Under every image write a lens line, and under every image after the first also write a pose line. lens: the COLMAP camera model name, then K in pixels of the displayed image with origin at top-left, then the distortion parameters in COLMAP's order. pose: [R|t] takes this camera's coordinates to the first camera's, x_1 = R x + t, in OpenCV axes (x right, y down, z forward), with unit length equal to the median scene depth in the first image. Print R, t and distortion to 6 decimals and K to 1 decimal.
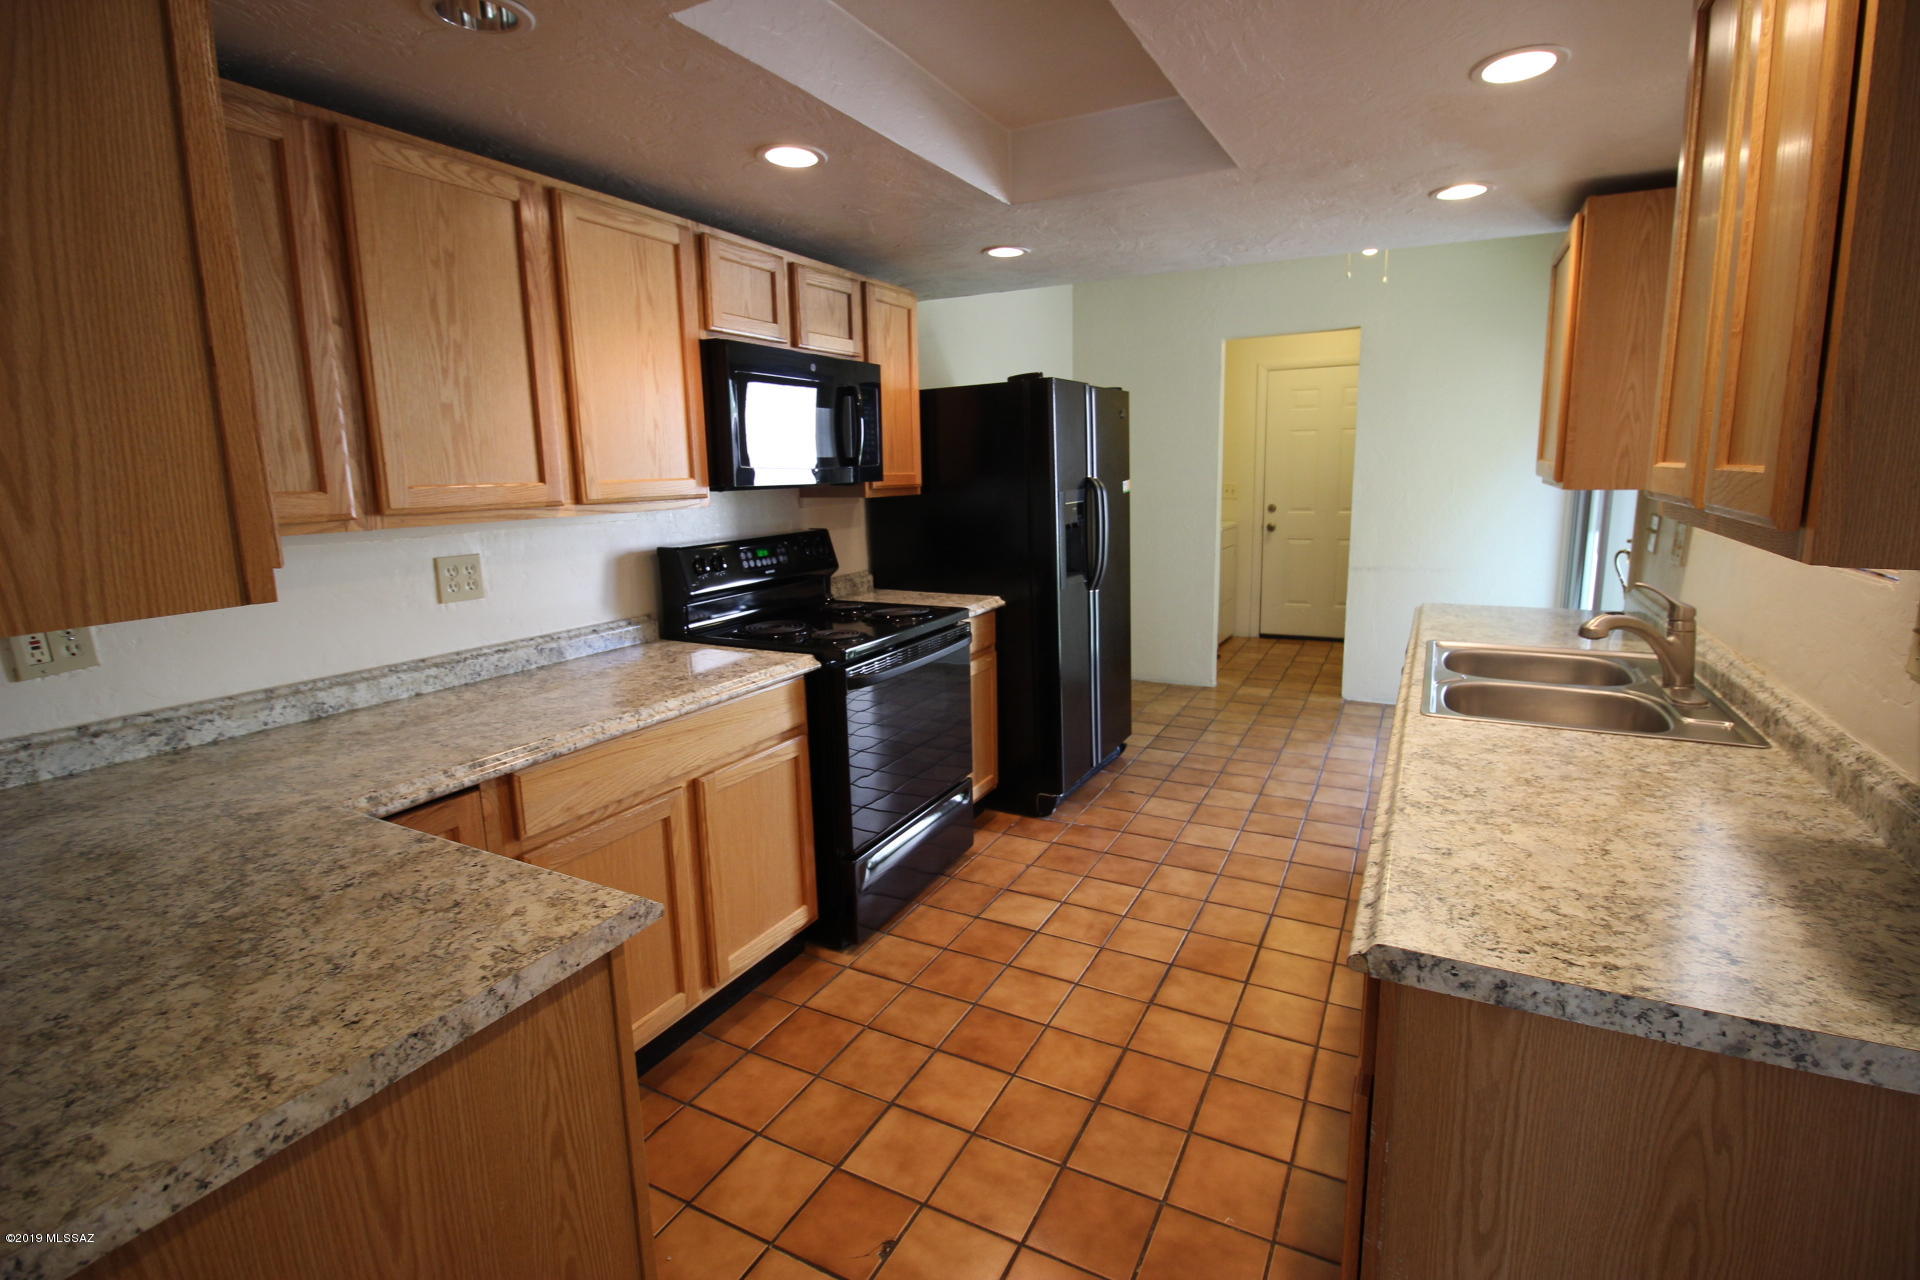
lens RADIAL K [[899.6, 0, 957.4], [0, 899.6, 628.6], [0, 0, 1]] dist [-0.015188, -0.004792]
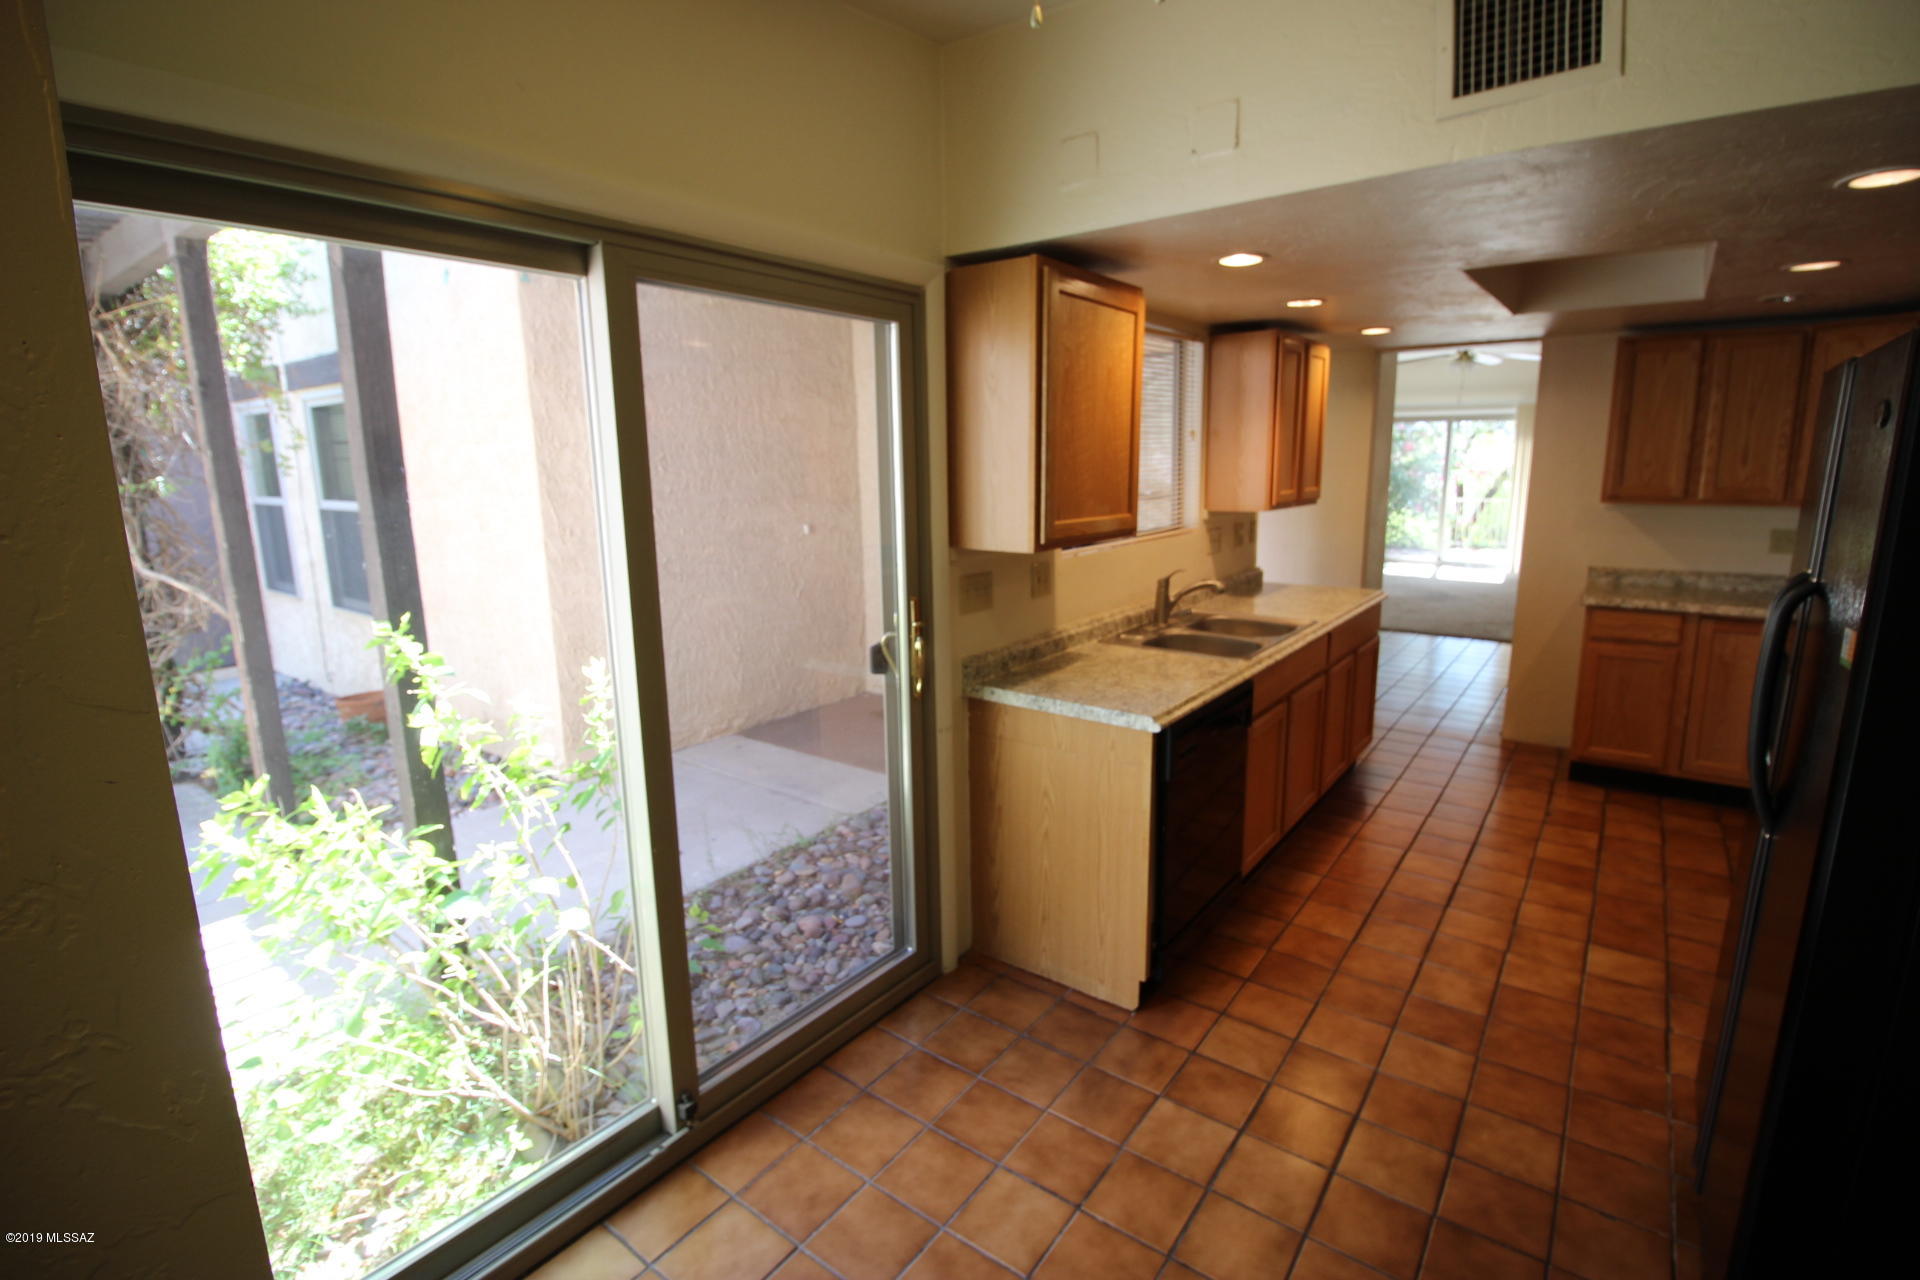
lens RADIAL K [[899.6, 0, 956.4], [0, 899.6, 632.6], [0, 0, 1]] dist [-0.015188, -0.004792]
pose [[-0.986032, 0.011447, 0.166165, 0.722501], [0.071322, 0.930562, 0.359121, -0.486625], [-0.150516, 0.365956, -0.918380, 2.176873]]
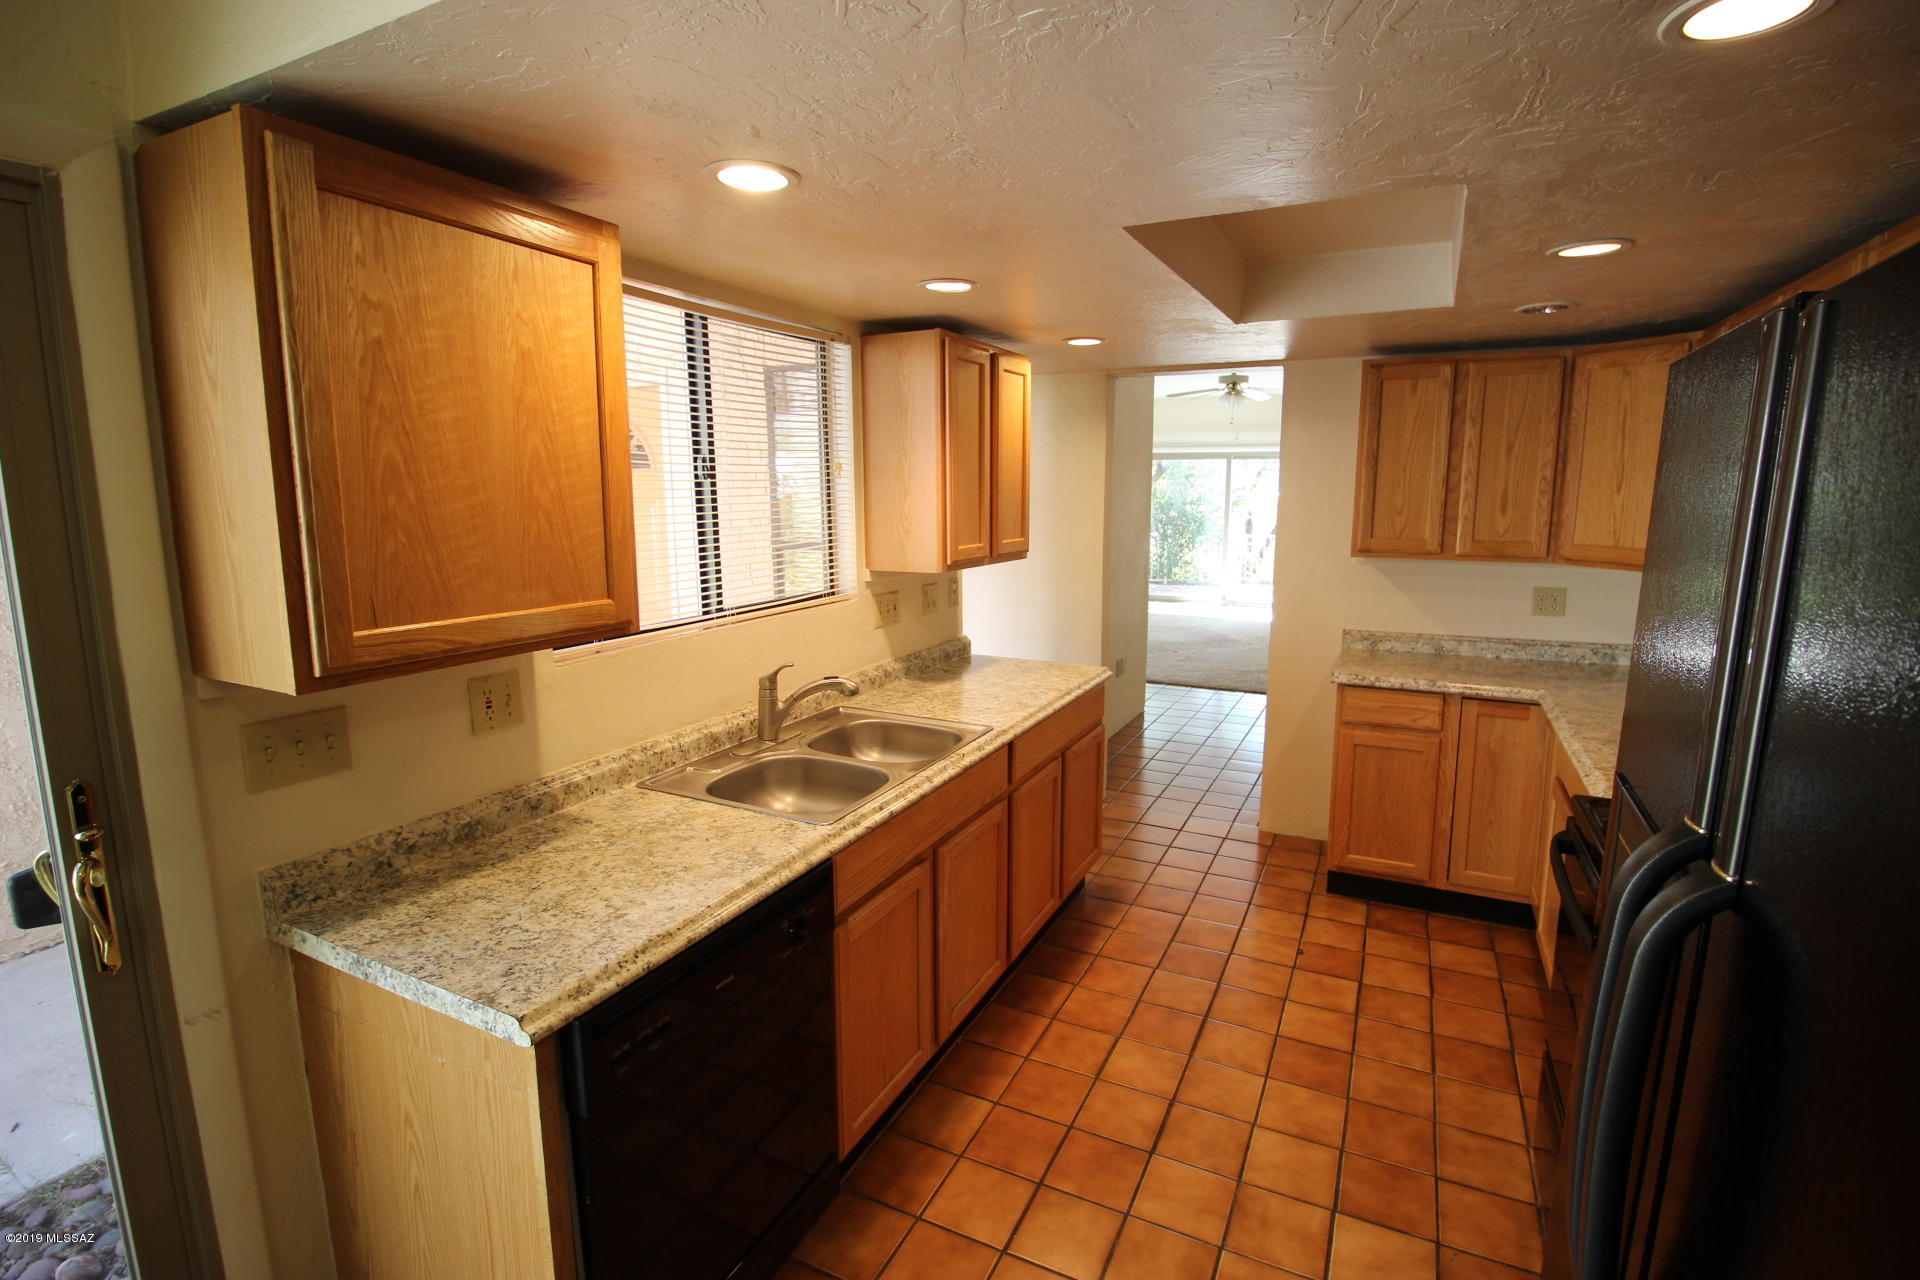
lens RADIAL K [[899.6, 0, 963.1], [0, 899.6, 635.4], [0, 0, 1]] dist [-0.015188, -0.004792]
pose [[-0.999160, 0.033695, -0.023303, 0.438867], [0.023787, 0.940256, 0.339637, -0.399600], [0.033355, 0.338798, -0.940268, 1.694681]]
